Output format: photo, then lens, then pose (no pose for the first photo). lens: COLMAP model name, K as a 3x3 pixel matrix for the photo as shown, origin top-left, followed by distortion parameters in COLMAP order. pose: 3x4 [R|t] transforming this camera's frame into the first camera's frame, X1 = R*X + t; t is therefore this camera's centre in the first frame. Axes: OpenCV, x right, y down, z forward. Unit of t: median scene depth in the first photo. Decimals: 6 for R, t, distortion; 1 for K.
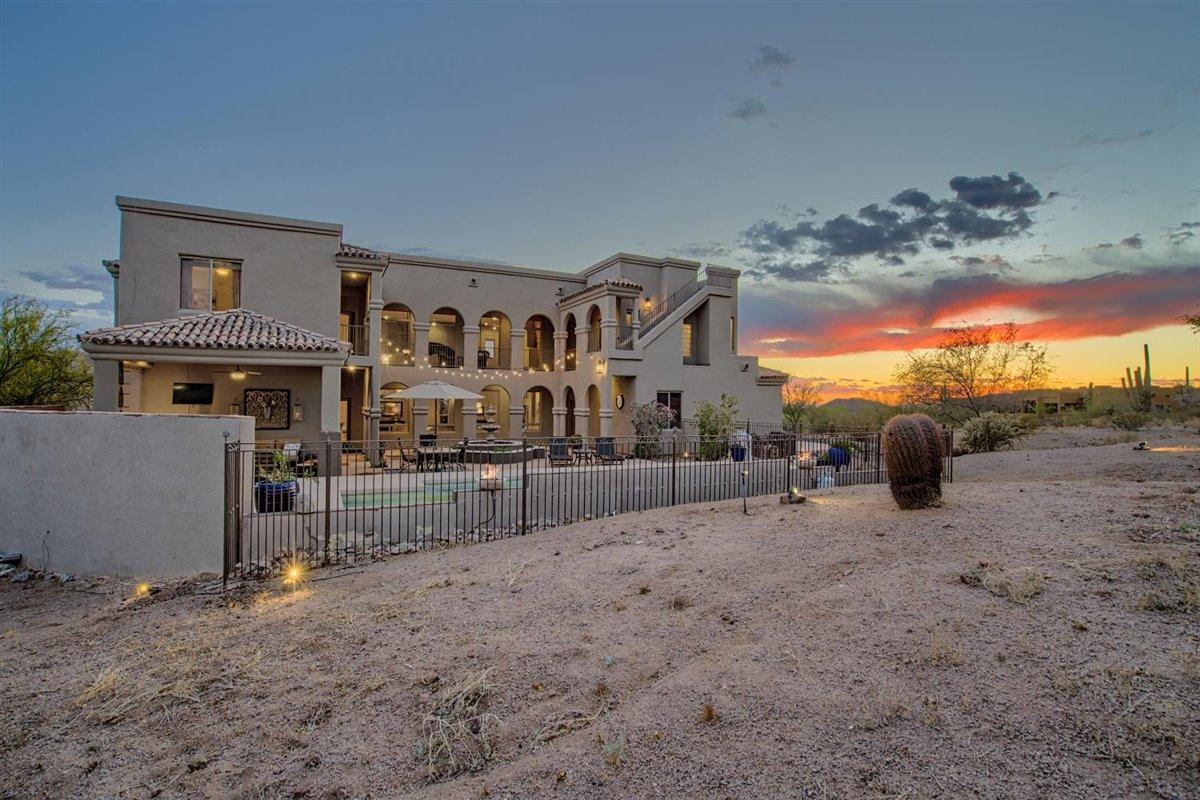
lens RADIAL K [[566.3, 0, 603.1], [0, 566.3, 395.8], [0, 0, 1]] dist [-0.055714, 0.024273]
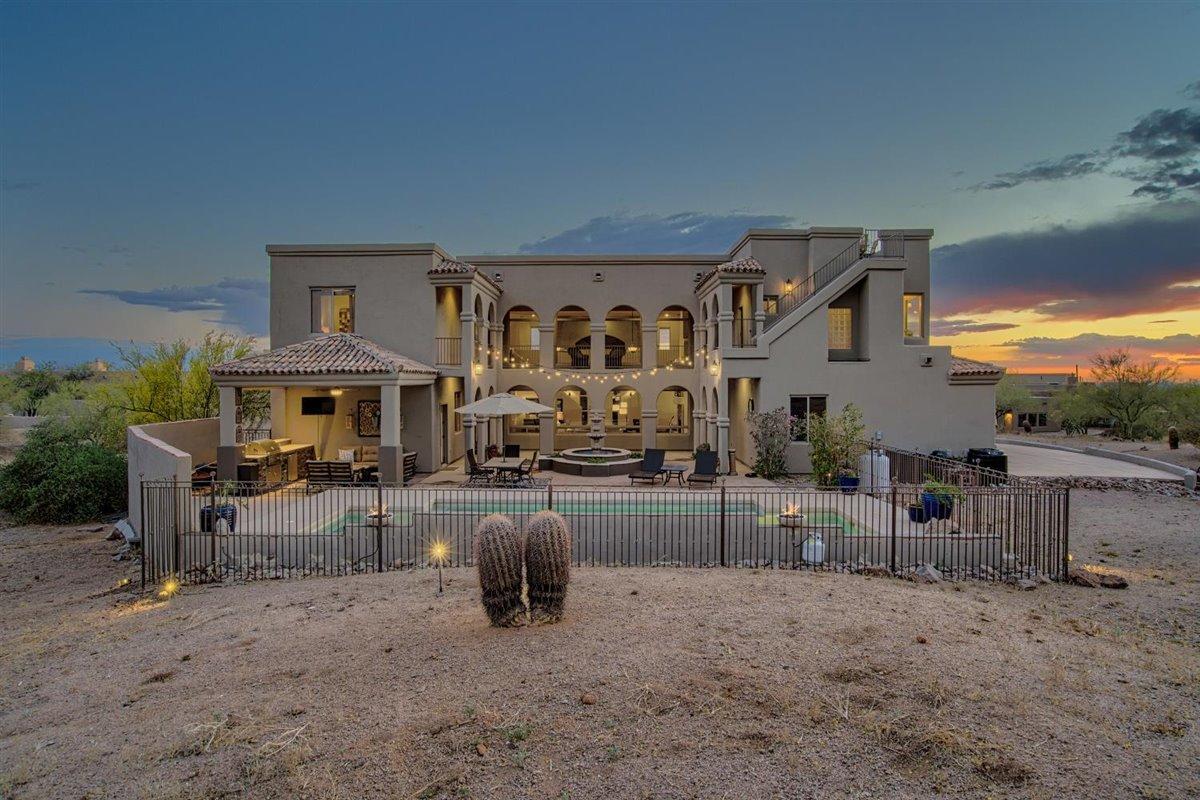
lens RADIAL K [[649.1, 0, 600.5], [0, 649.1, 371.8], [0, 0, 1]] dist [-0.062846, 0.037548]
pose [[0.887097, -0.012120, -0.461423, 0.287540], [0.013498, 0.999909, -0.000315, -0.046198], [0.461385, -0.005949, 0.887180, 0.048668]]
